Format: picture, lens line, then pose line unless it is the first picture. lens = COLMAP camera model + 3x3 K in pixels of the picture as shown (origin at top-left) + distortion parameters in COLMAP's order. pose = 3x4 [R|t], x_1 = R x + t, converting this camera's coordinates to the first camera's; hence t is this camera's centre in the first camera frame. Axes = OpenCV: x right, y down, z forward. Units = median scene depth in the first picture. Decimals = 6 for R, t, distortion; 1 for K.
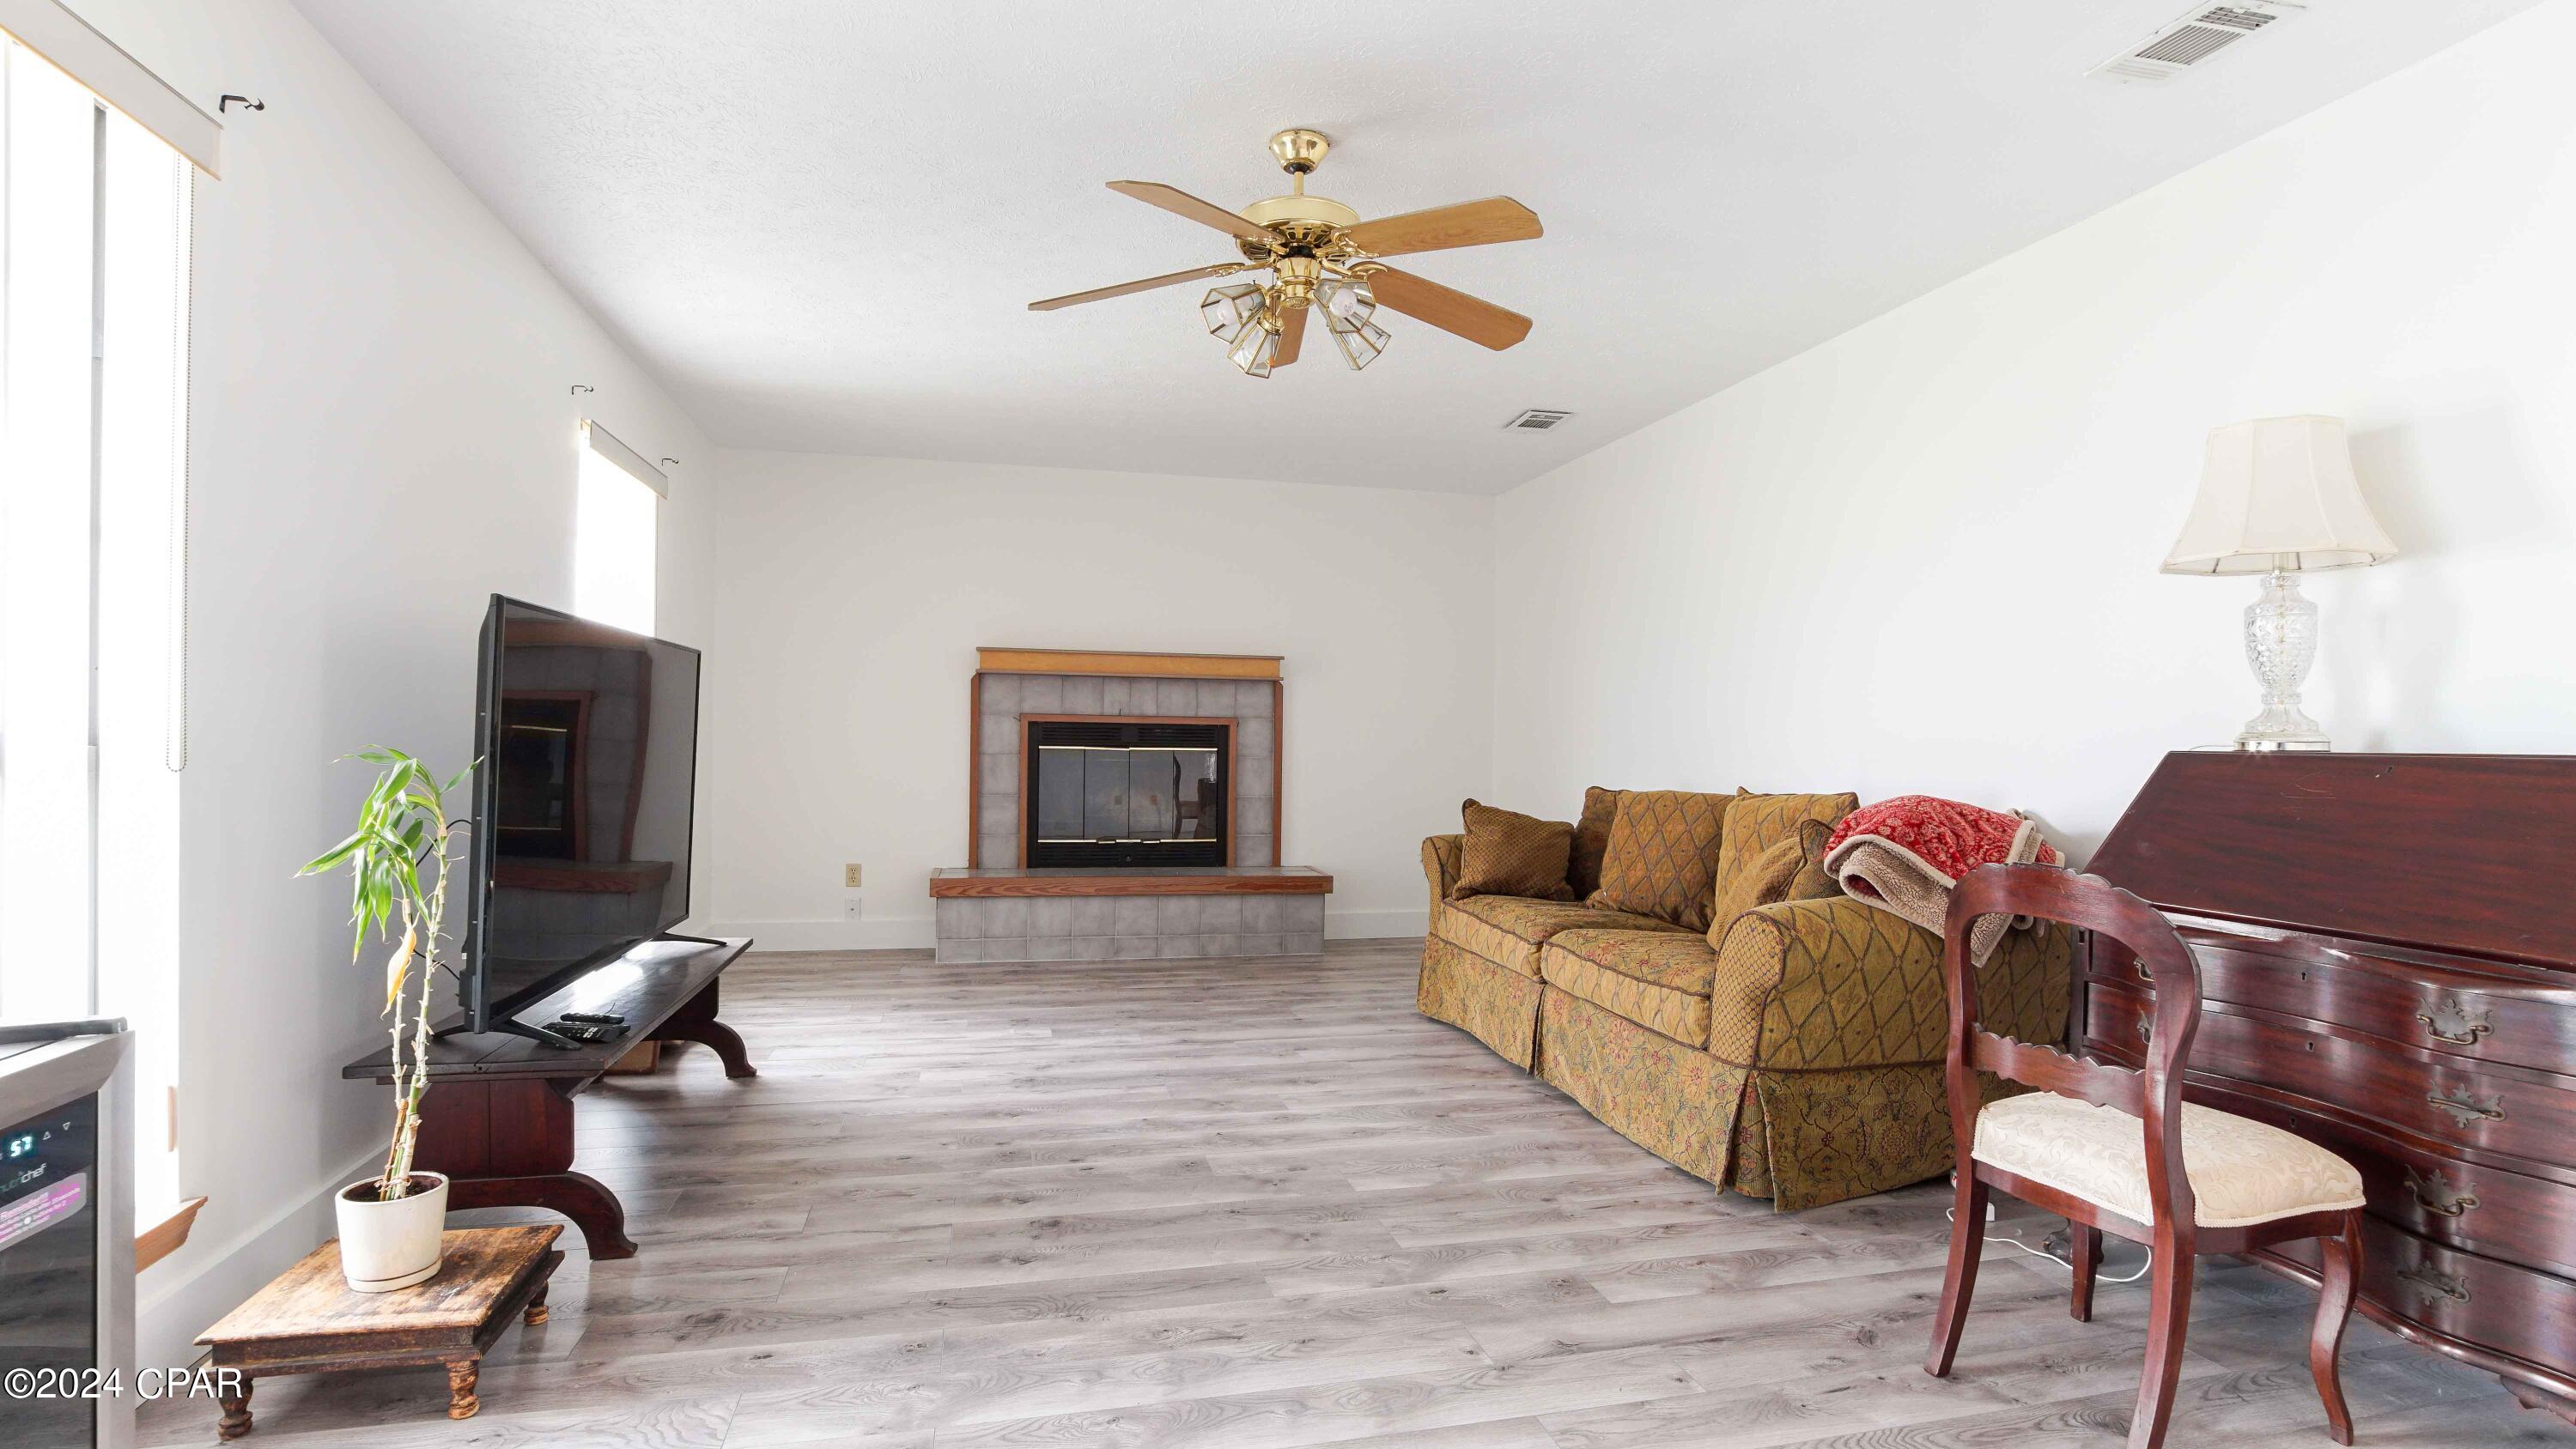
lens RADIAL K [[1188.3, 0, 1258.8], [0, 1188.3, 740.7], [0, 0, 1]] dist [-0.027213, 0.000315]
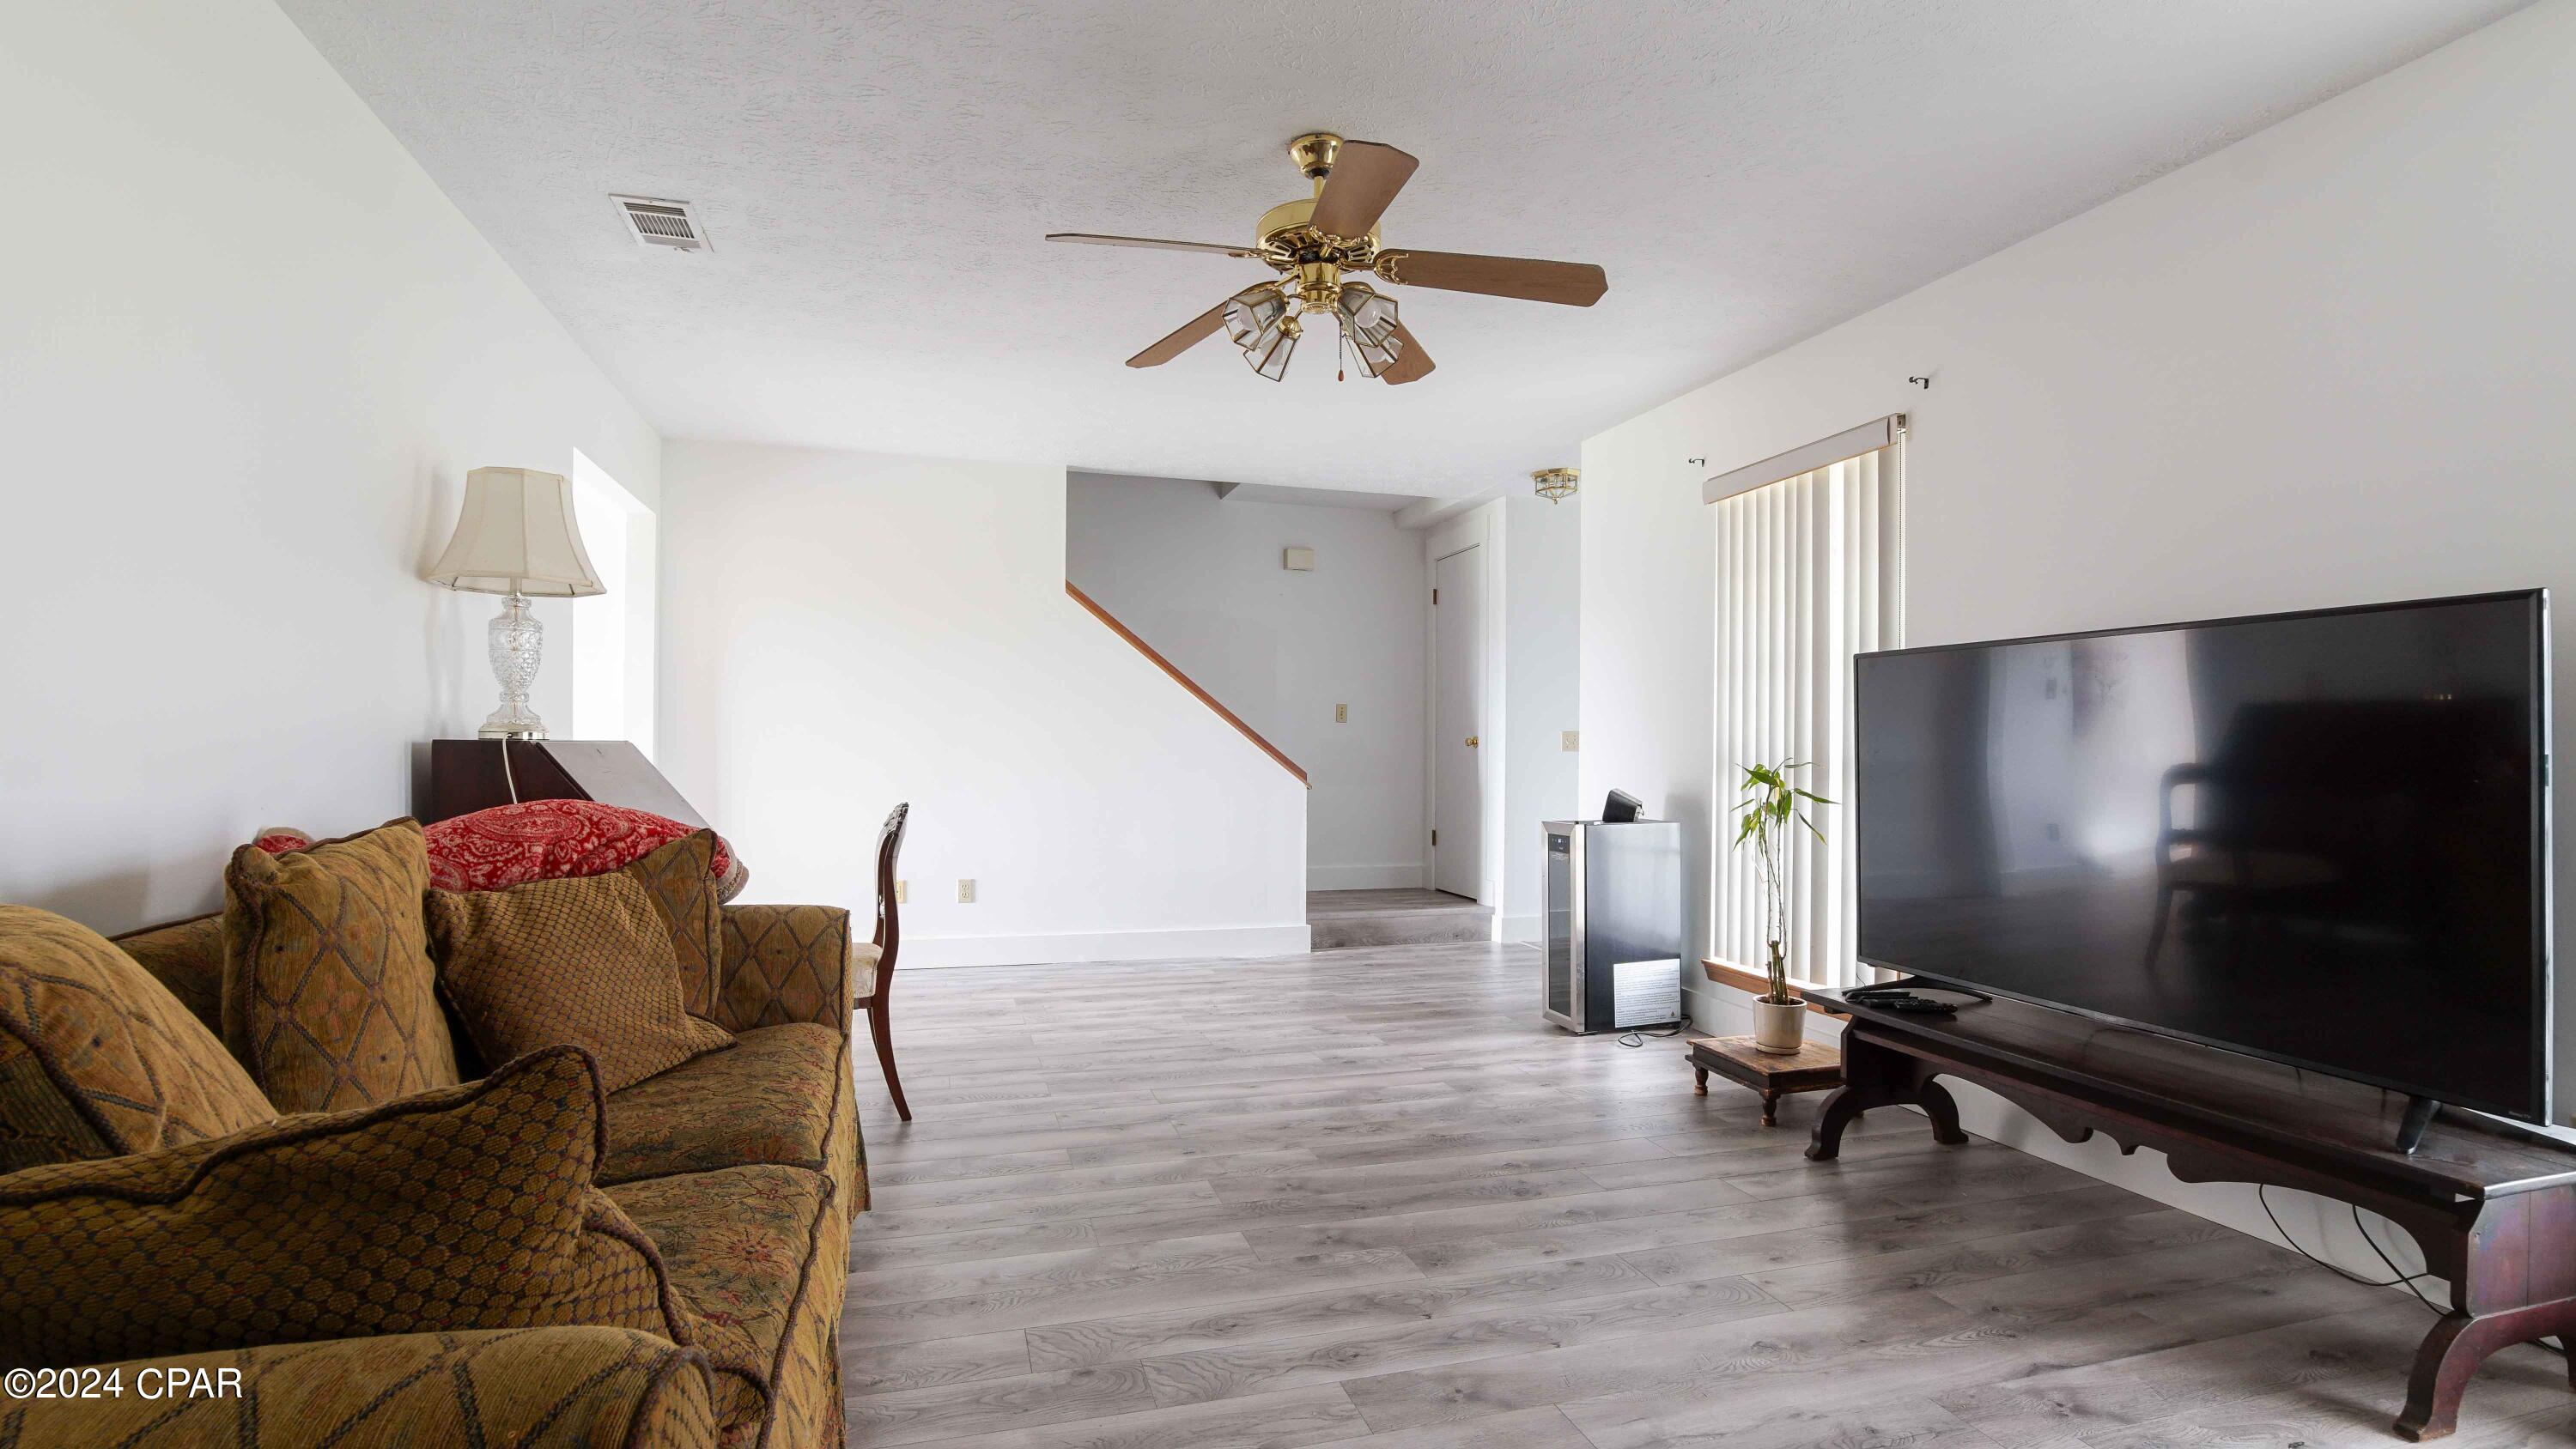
lens RADIAL K [[1188.3, 0, 1258.8], [0, 1188.3, 740.7], [0, 0, 1]] dist [-0.027213, 0.000315]
pose [[-0.998429, -0.021240, -0.051842, 0.128086], [-0.021234, 0.999774, -0.000677, -0.005657], [0.051845, 0.000425, -0.998655, 1.981201]]
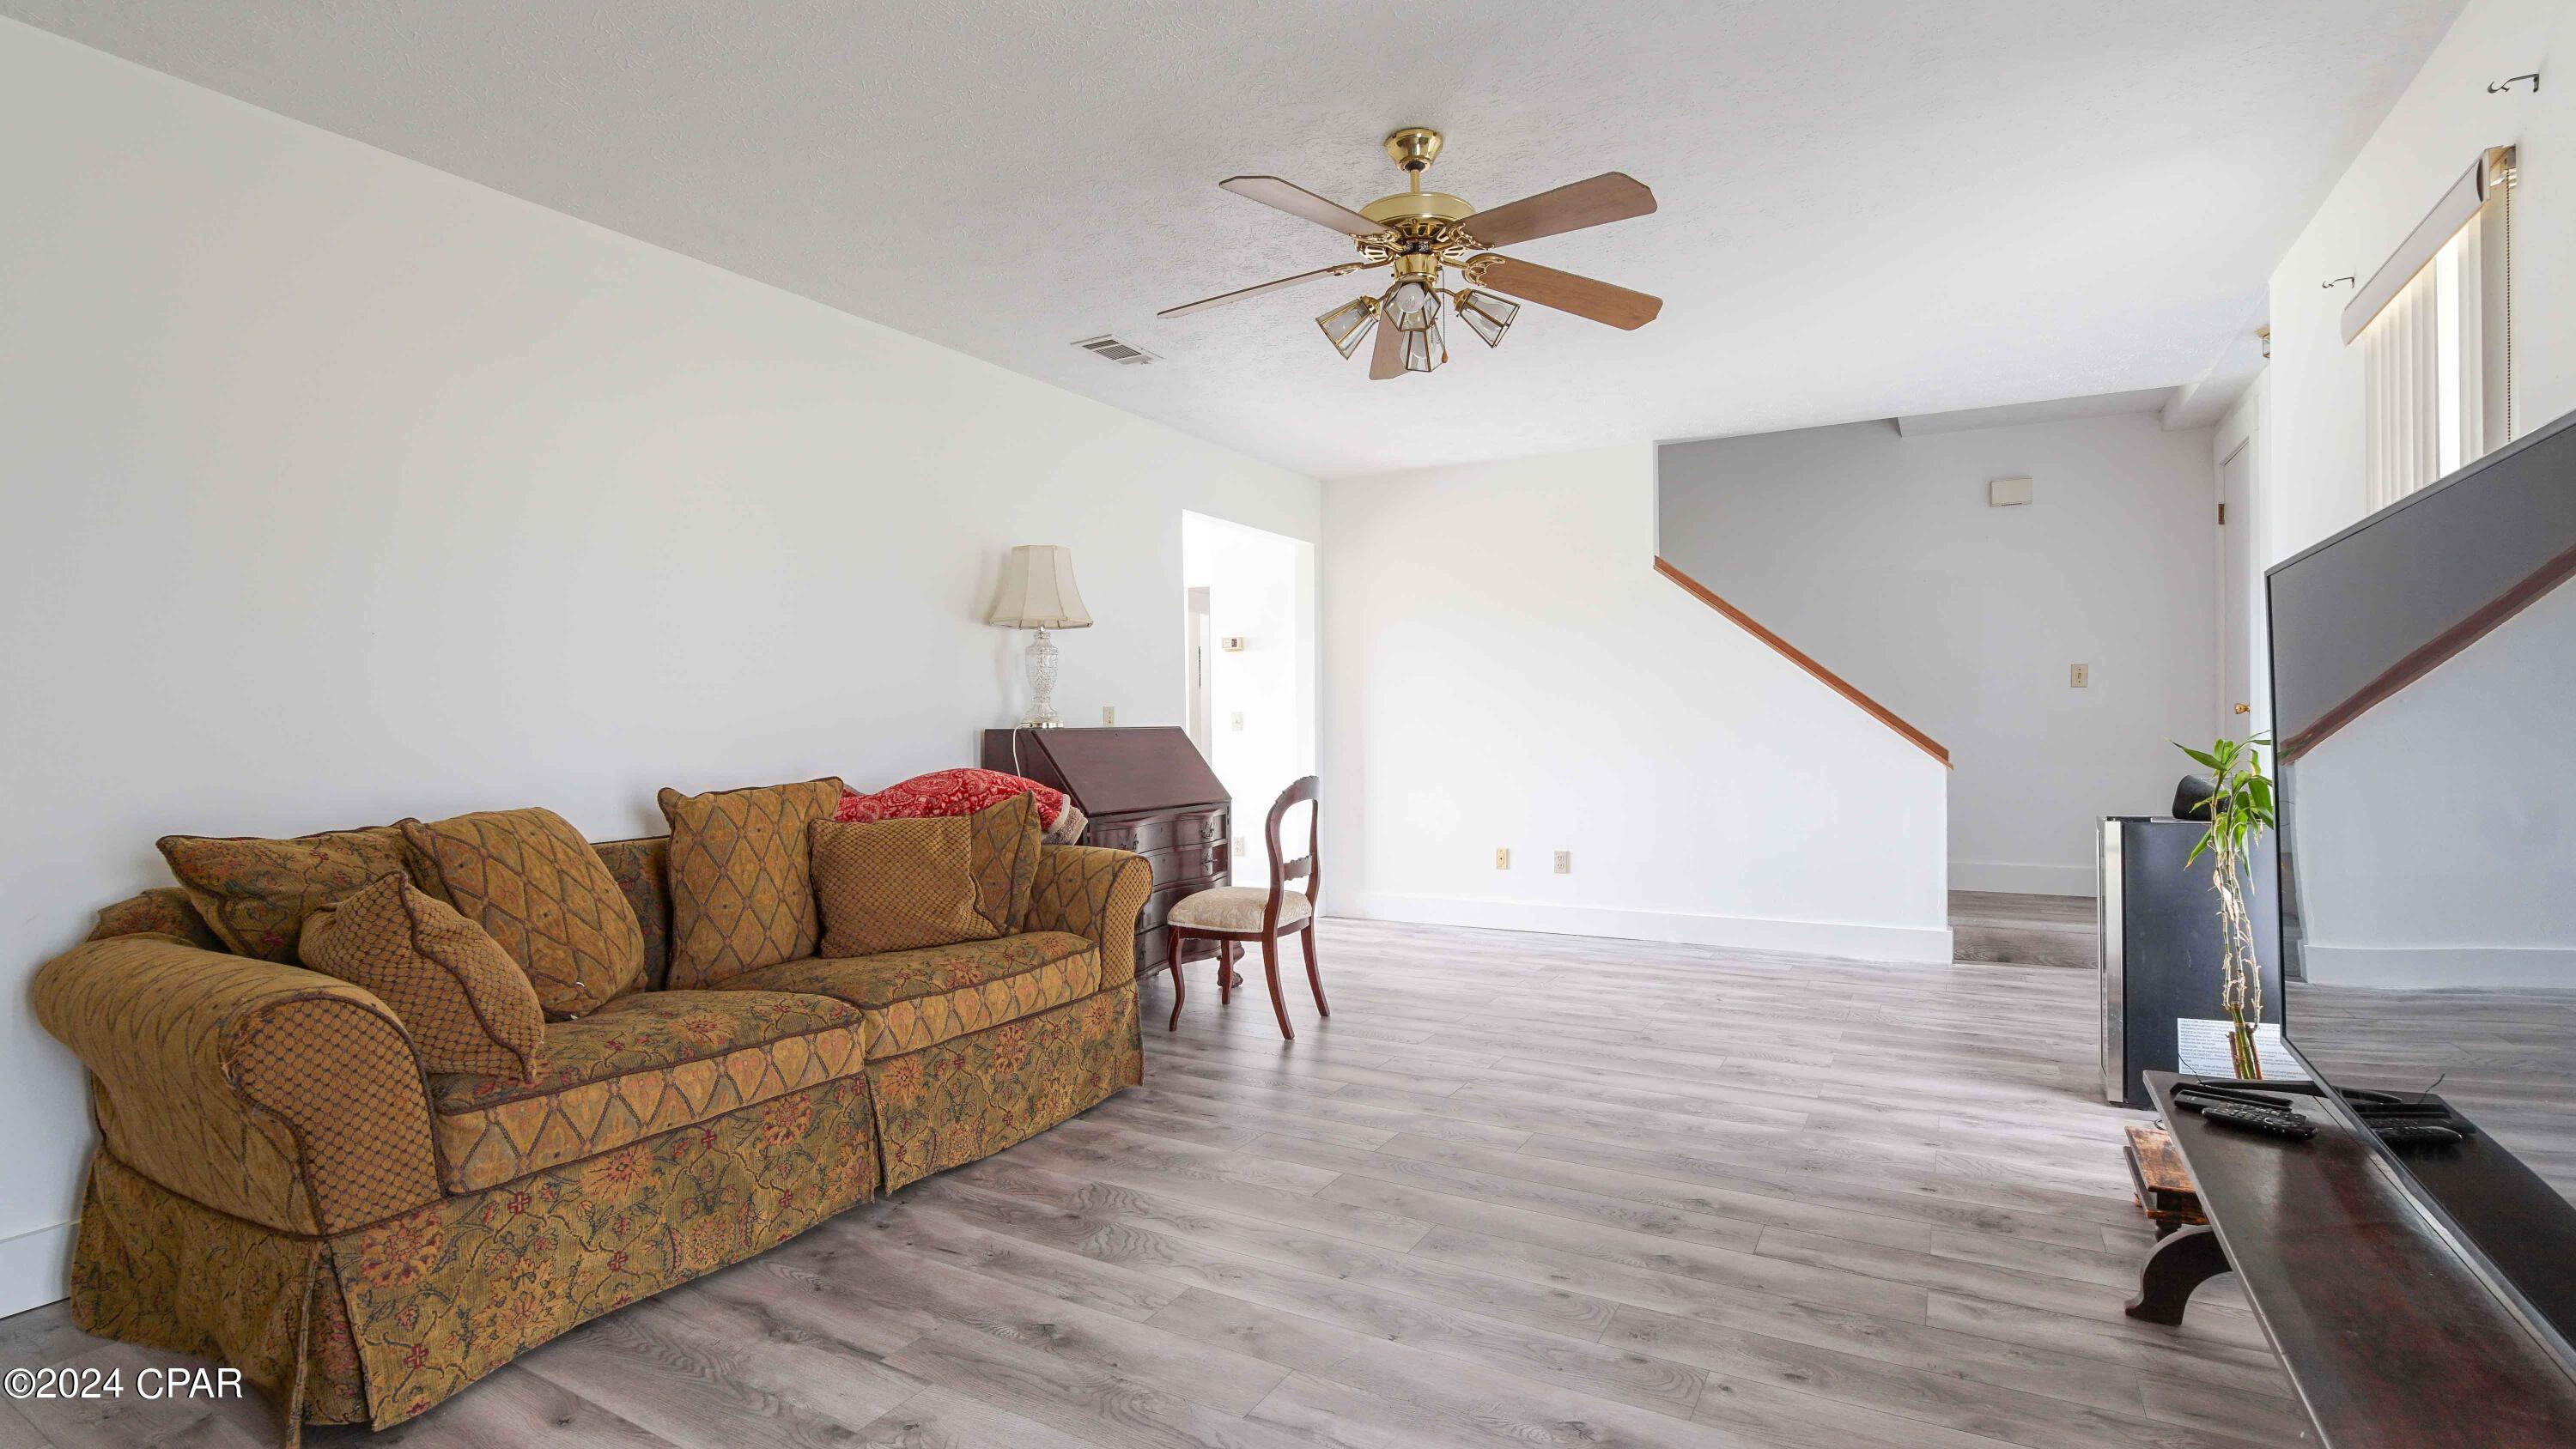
lens RADIAL K [[1169.4, 0, 1288.0], [0, 1169.4, 724.5], [0, 0, 1]] dist [-0.032711, 0.001396]
pose [[-0.733063, -0.005666, 0.680137, -0.571845], [0.003709, 0.999917, 0.012328, -0.015745], [-0.680151, 0.011560, -0.732981, 1.802909]]
